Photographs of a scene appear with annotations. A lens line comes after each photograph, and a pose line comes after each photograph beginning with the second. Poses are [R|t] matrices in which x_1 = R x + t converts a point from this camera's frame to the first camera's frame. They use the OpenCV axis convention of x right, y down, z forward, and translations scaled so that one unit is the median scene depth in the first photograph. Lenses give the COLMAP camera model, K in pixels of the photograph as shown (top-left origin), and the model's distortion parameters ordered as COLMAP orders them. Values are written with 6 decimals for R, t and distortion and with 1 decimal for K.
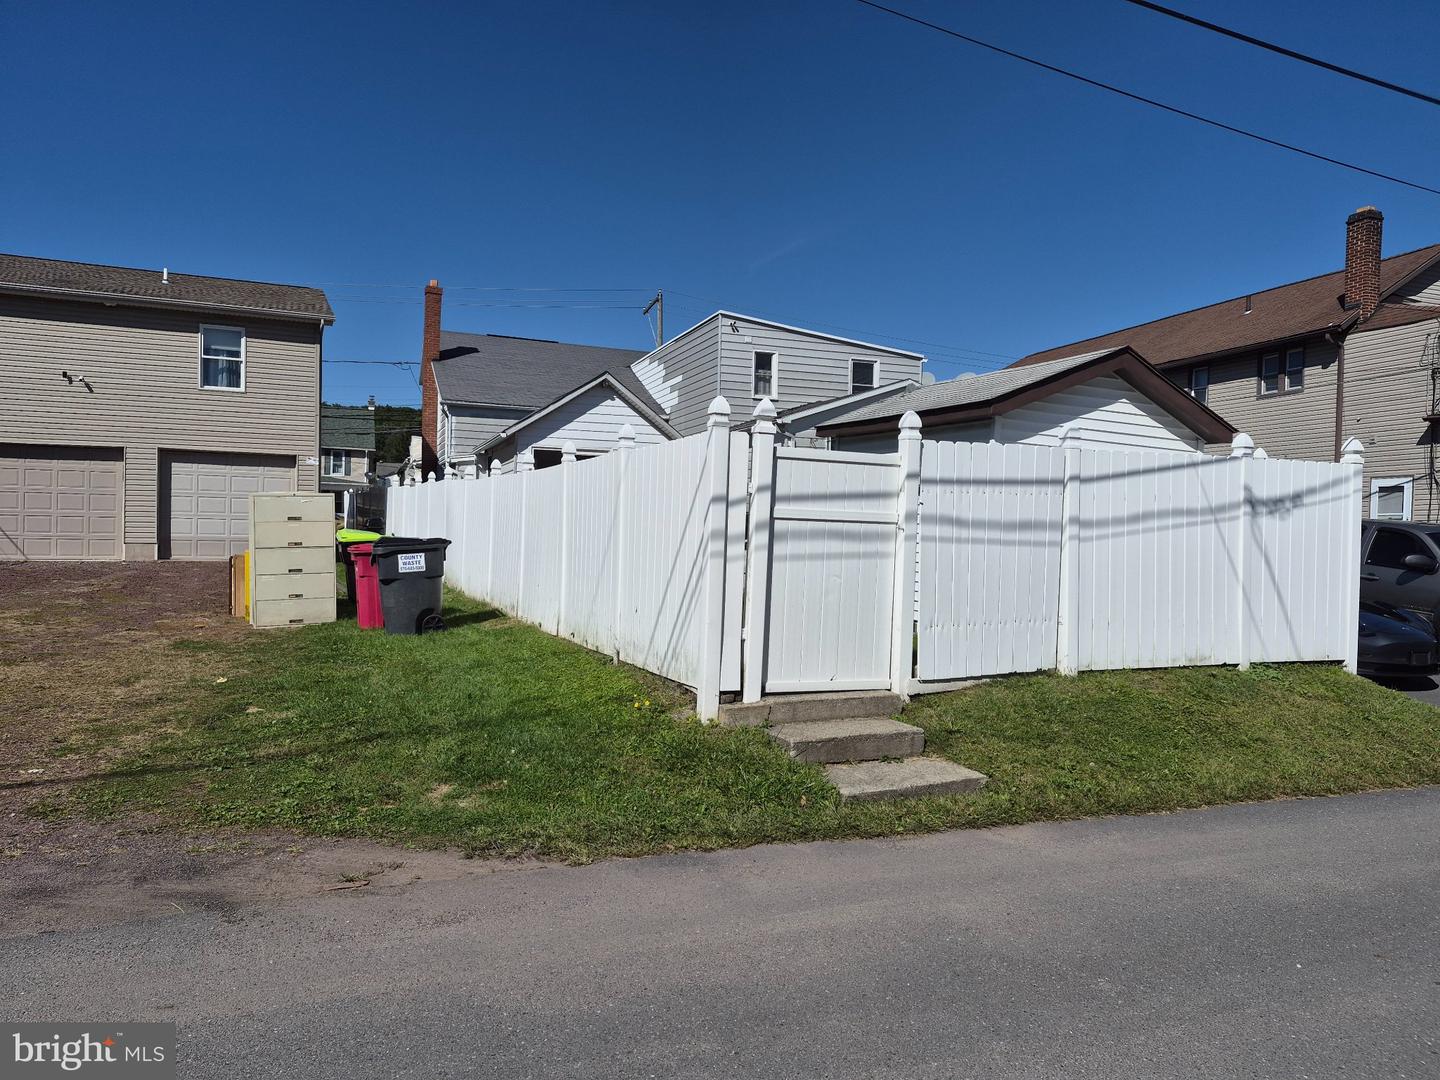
lens RADIAL K [[1053.3, 0, 729.1], [0, 1053.3, 537.7], [0, 0, 1]] dist [0.042069, -0.032155]
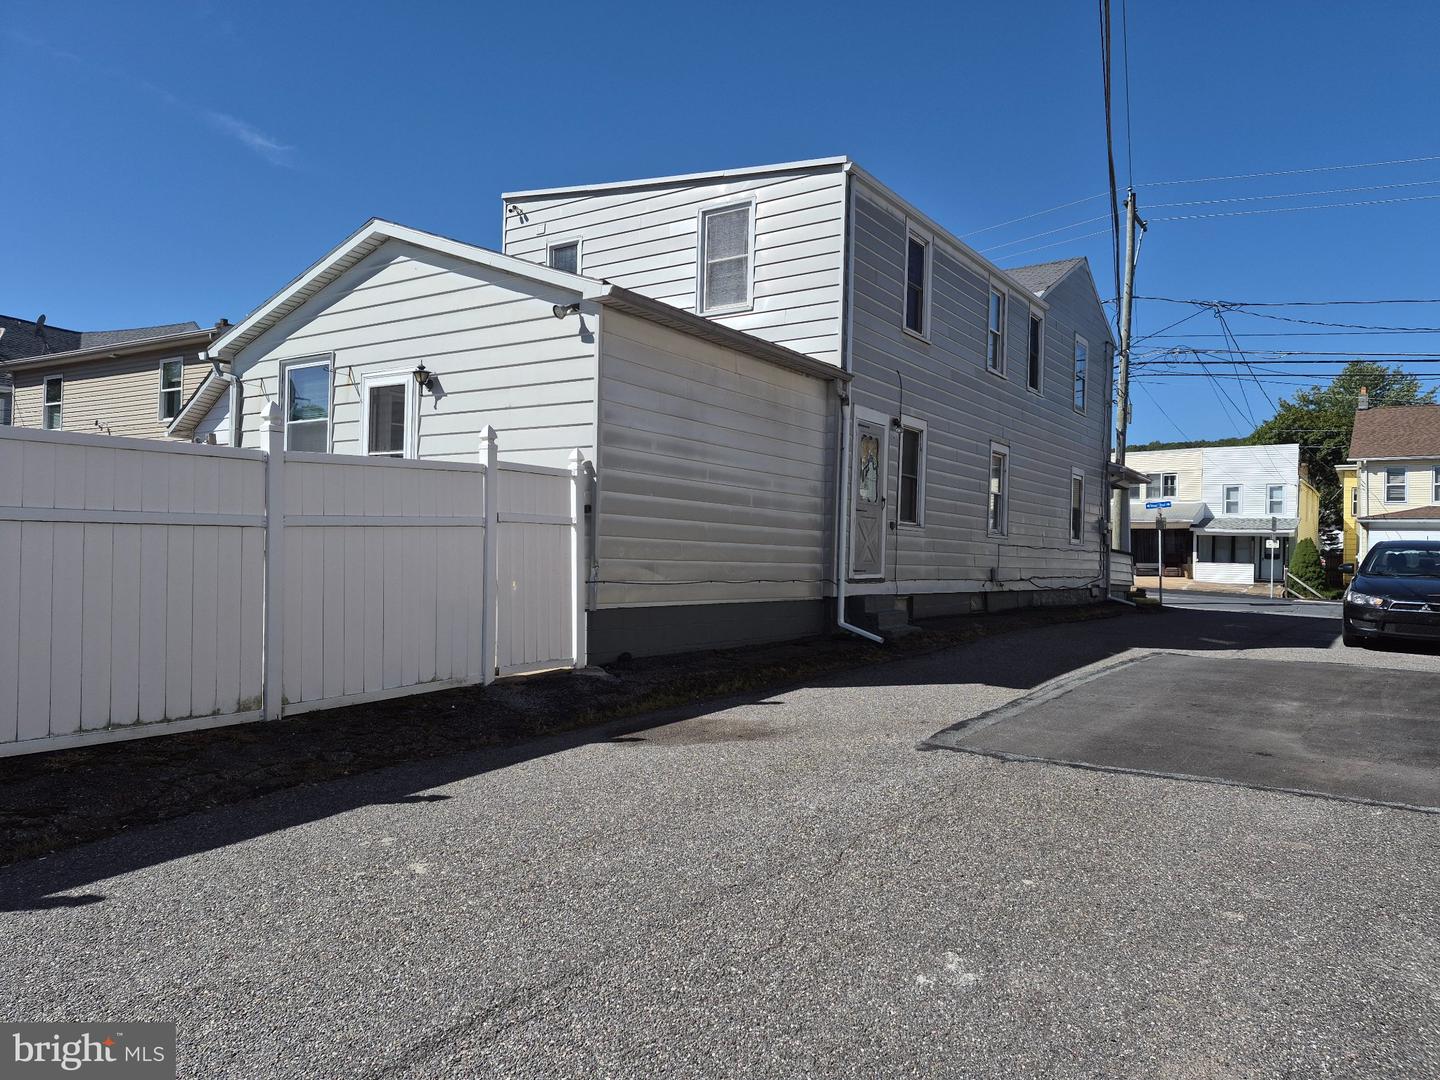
lens RADIAL K [[1053.3, 0, 713.0], [0, 1053.3, 550.5], [0, 0, 1]] dist [0.042069, -0.032155]
pose [[0.536956, -0.017552, -0.843427, 0.636259], [-0.017625, 0.999332, -0.032017, 0.006364], [0.843426, 0.032057, 0.536288, 0.883820]]
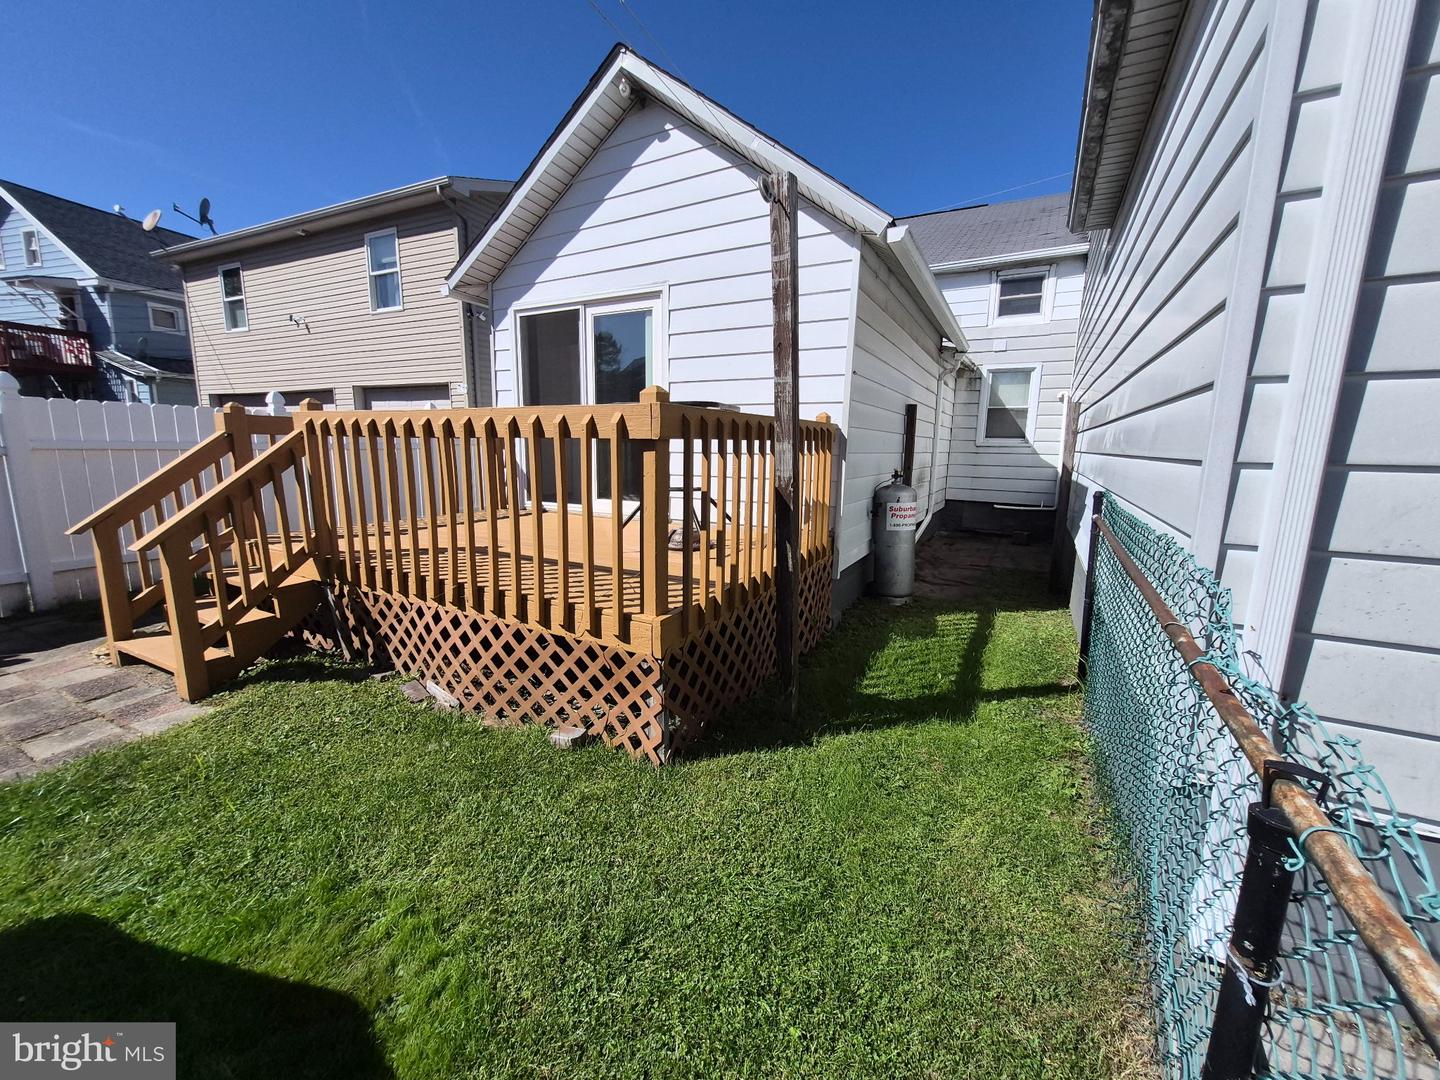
lens RADIAL K [[566.9, 0, 724.0], [0, 566.9, 540.8], [0, 0, 1]] dist [0.007885, -0.002022]
pose [[0.642116, 0.115599, -0.757842, 0.065611], [-0.002017, 0.988817, 0.149122, -0.024473], [0.766605, -0.094224, 0.635168, 0.885646]]
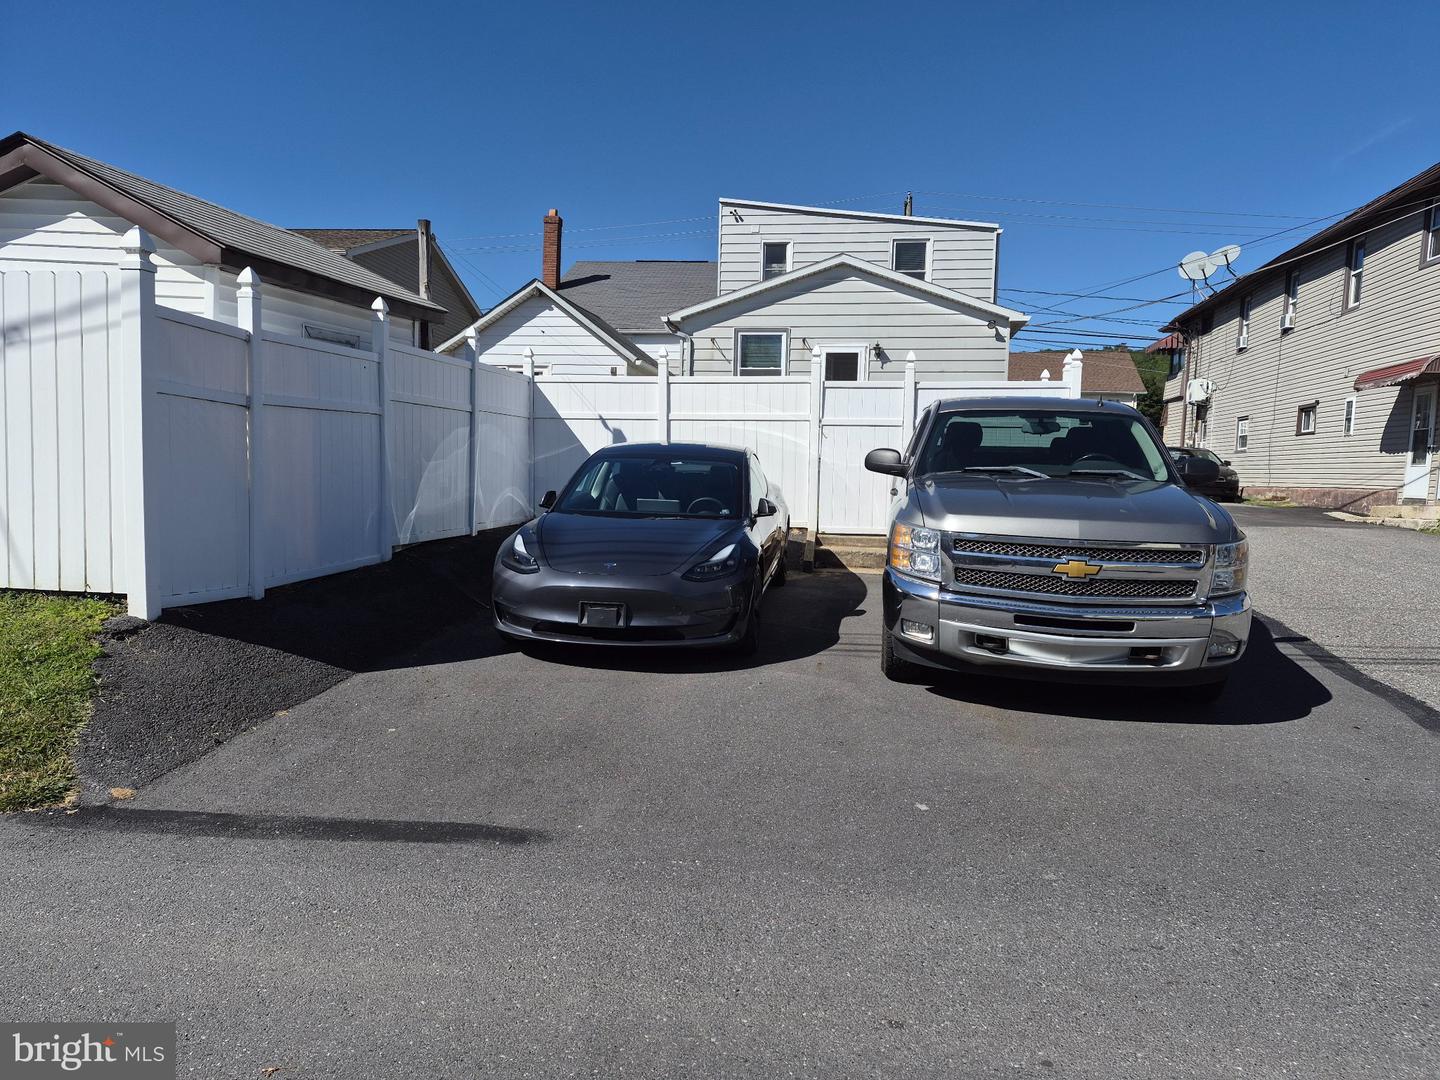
lens RADIAL K [[1053.3, 0, 715.7], [0, 1053.3, 540.0], [0, 0, 1]] dist [0.042069, -0.032155]
pose [[0.865916, 0.028949, -0.499351, 0.486989], [-0.002434, 0.998556, 0.053669, 0.020616], [0.500184, -0.045258, 0.864736, 0.263778]]
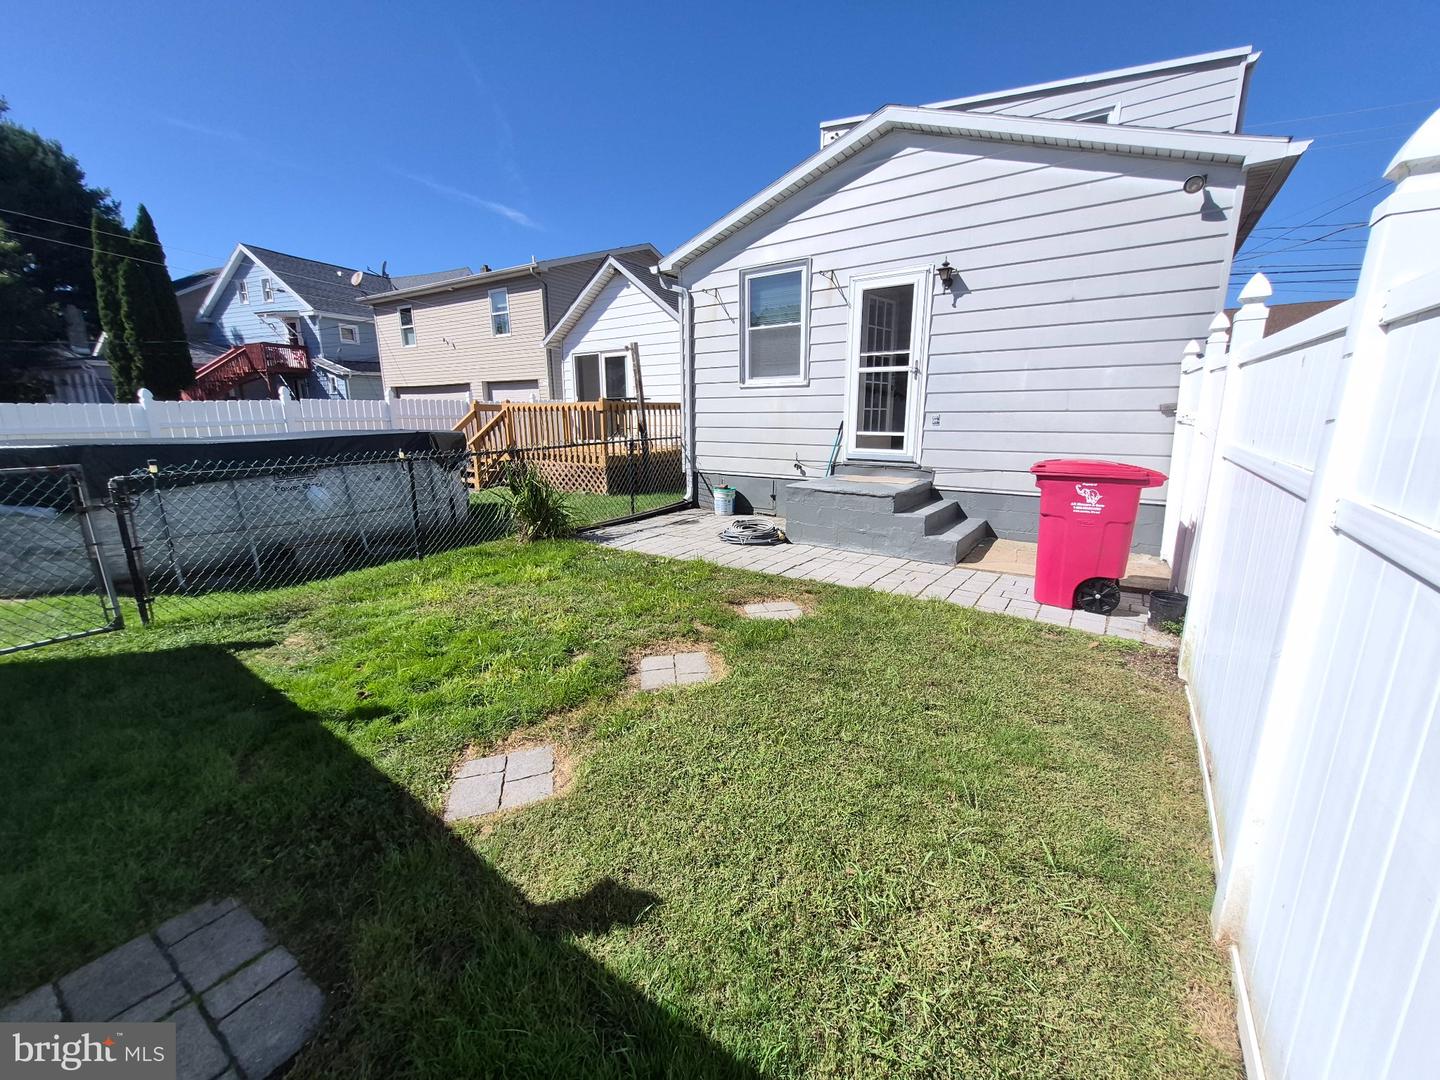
lens RADIAL K [[566.9, 0, 725.0], [0, 566.9, 540.6], [0, 0, 1]] dist [0.007885, -0.002022]
pose [[0.555255, 0.157924, -0.816549, 0.360450], [0.014361, 0.979839, 0.199271, -0.016168], [0.831556, -0.122372, 0.541792, 0.788010]]
